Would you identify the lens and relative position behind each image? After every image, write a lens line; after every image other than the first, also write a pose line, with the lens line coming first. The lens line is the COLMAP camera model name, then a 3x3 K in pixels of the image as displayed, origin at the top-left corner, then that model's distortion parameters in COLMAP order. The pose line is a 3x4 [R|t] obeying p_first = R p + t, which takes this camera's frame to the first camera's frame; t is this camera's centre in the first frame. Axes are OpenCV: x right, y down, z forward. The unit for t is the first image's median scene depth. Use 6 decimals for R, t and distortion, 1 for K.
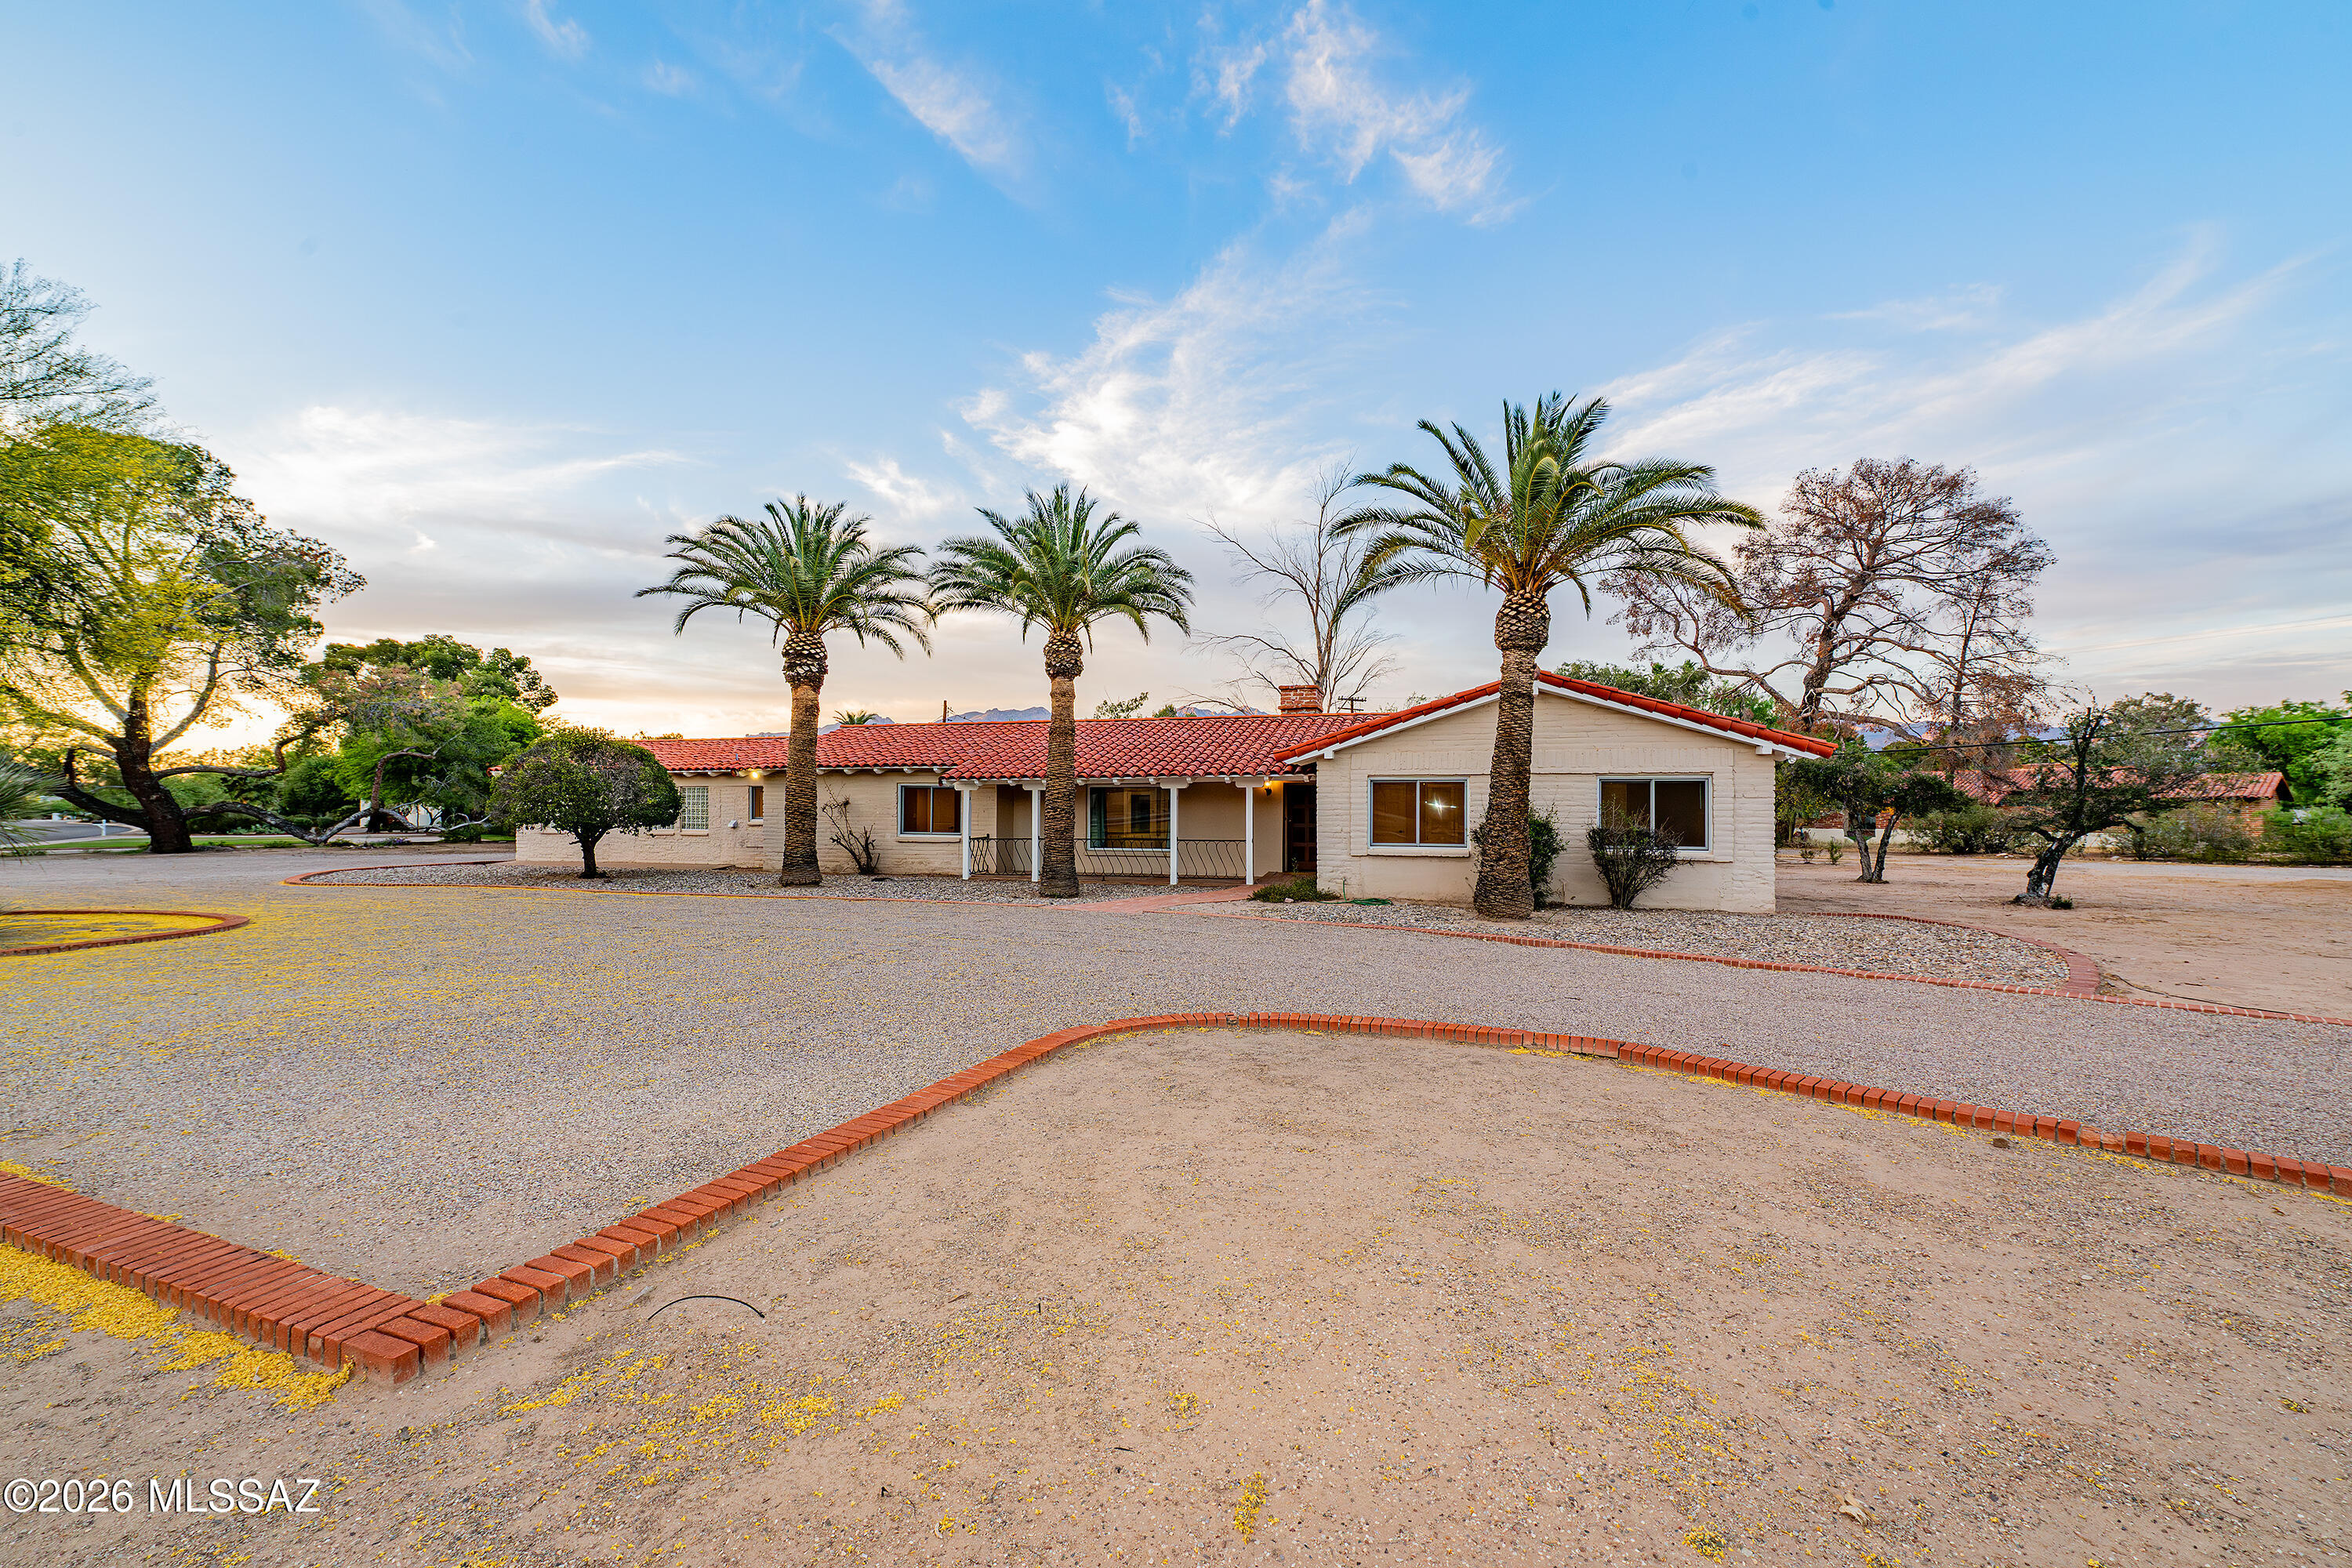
lens RADIAL K [[959.6, 0, 1176.0], [0, 959.6, 784.0], [0, 0, 1]] dist [0.002241, 0.000064]
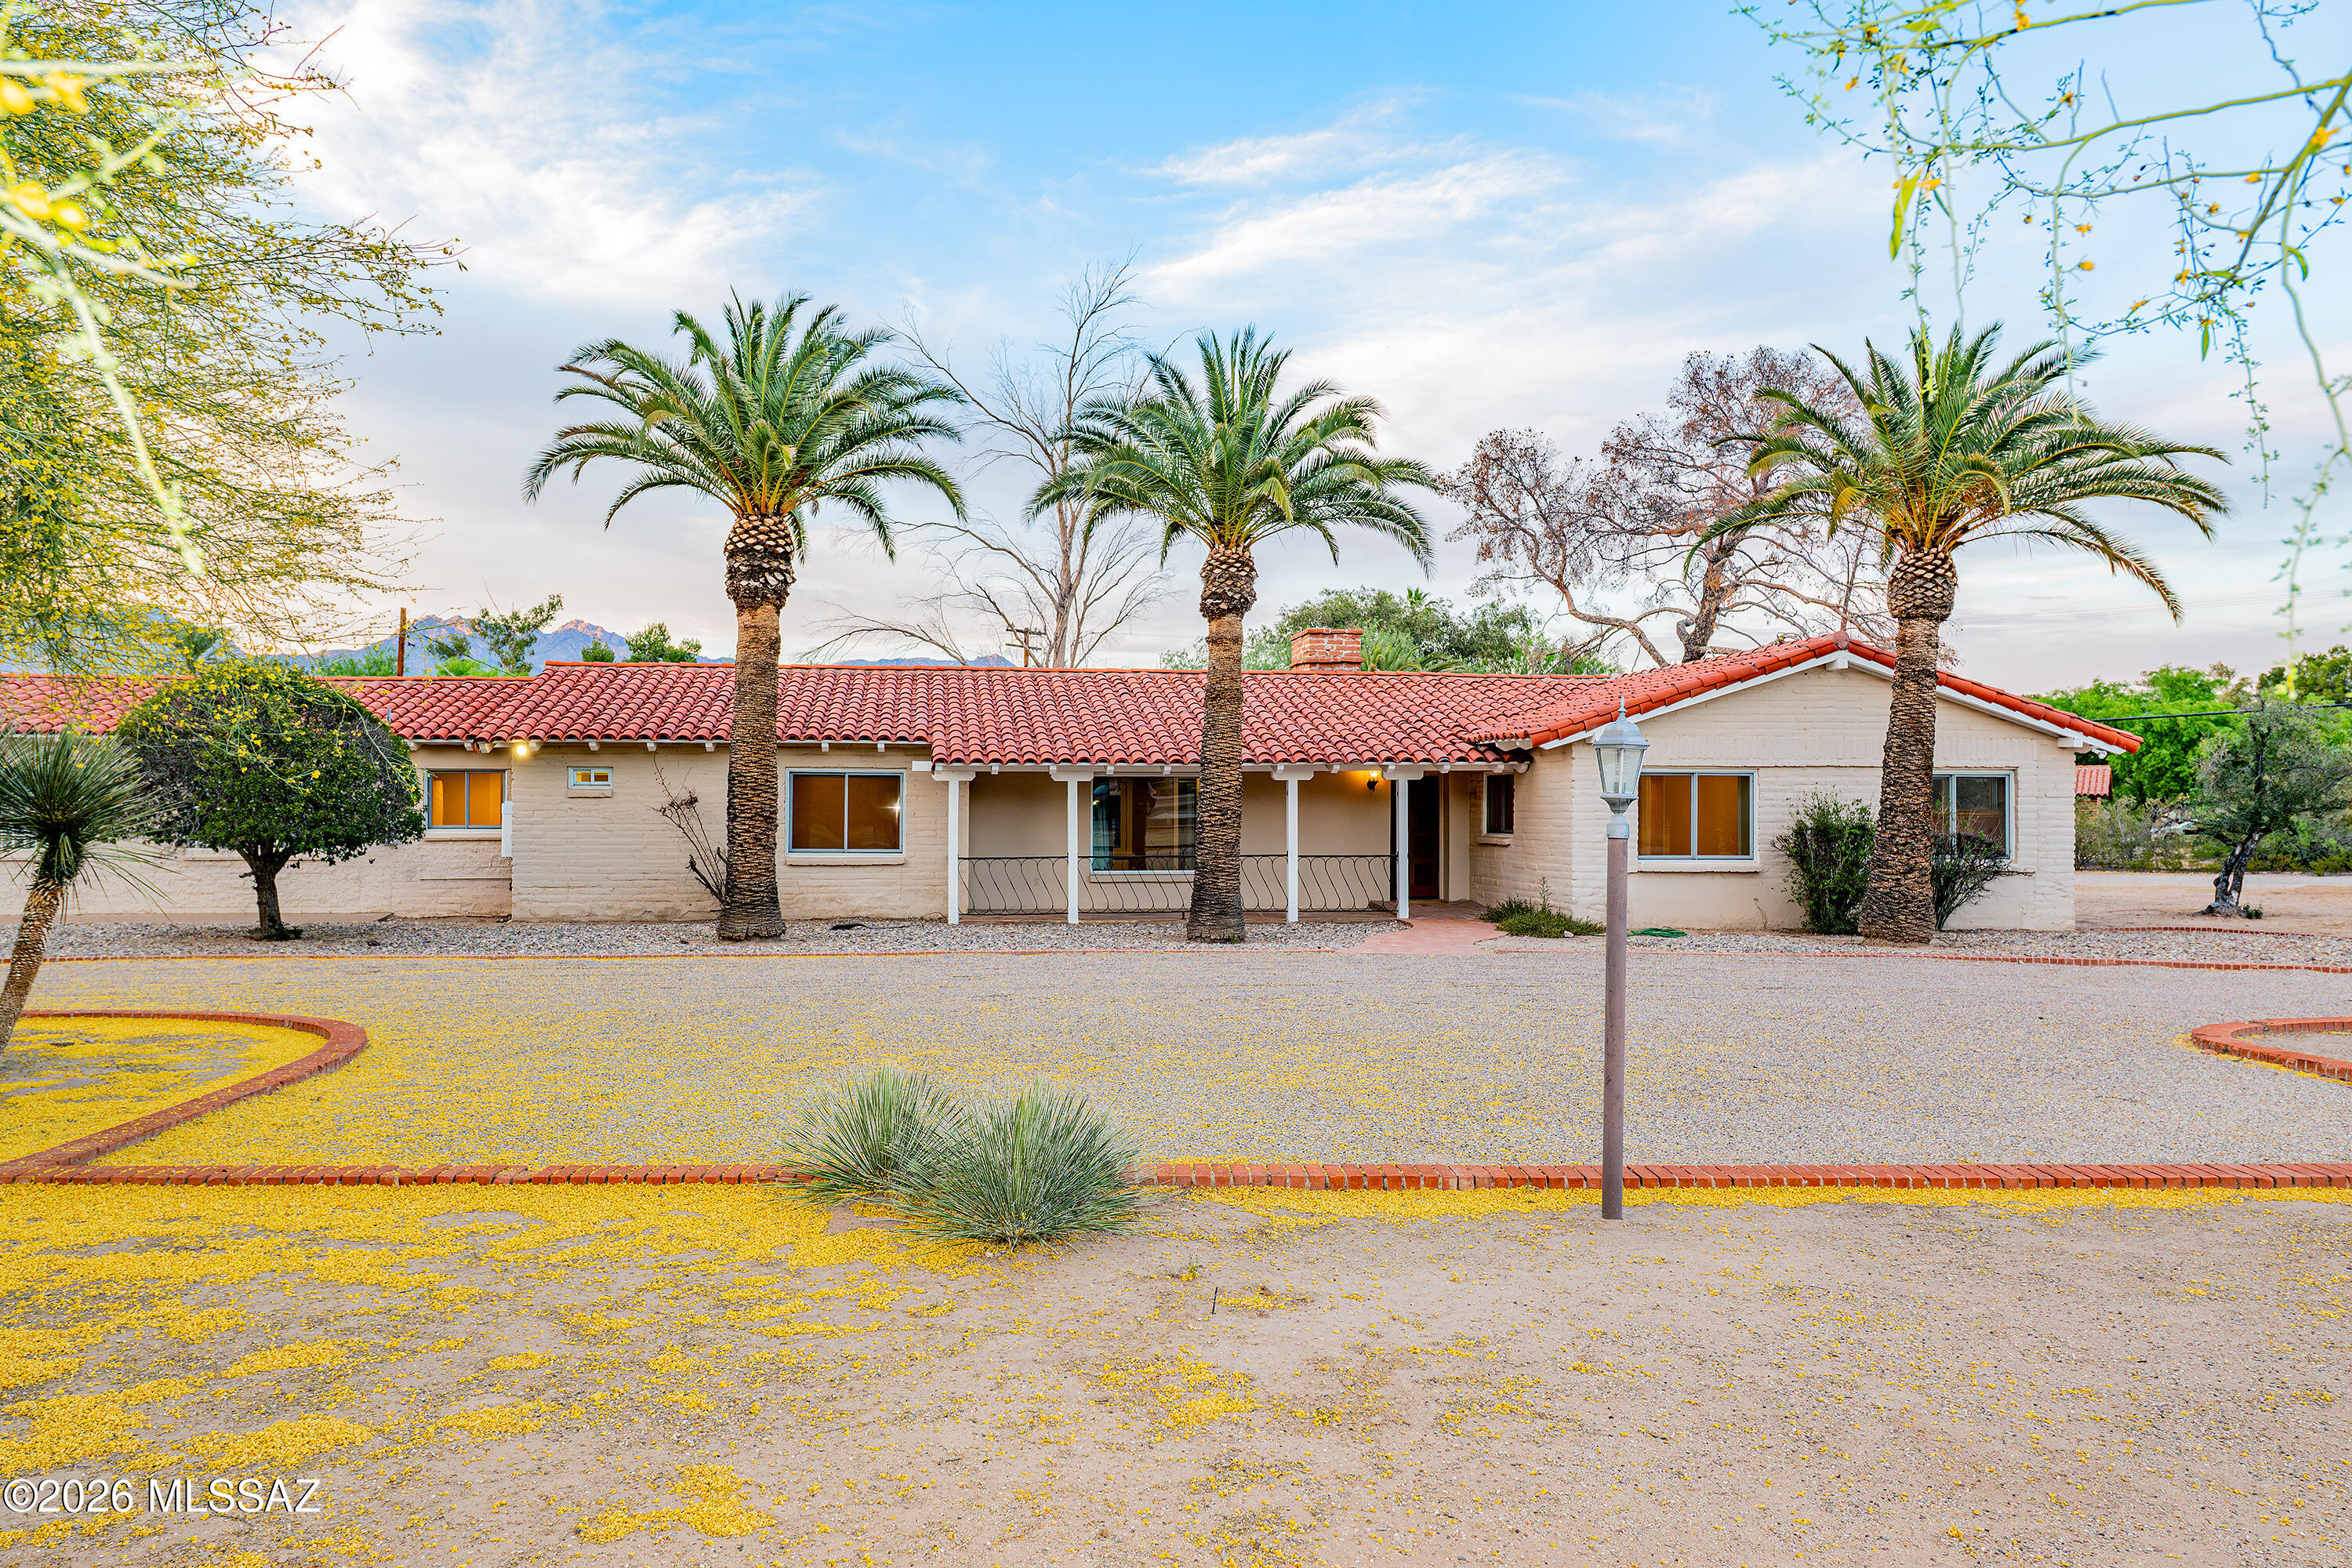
lens RADIAL K [[1638.3, 0, 1176.0], [0, 1638.3, 784.0], [0, 0, 1]] dist [0.000134, -0.000080]
pose [[0.923026, 0.005664, 0.384695, -0.578093], [-0.009710, 0.999916, 0.008574, -0.002298], [-0.384614, -0.011649, 0.923004, -0.044442]]
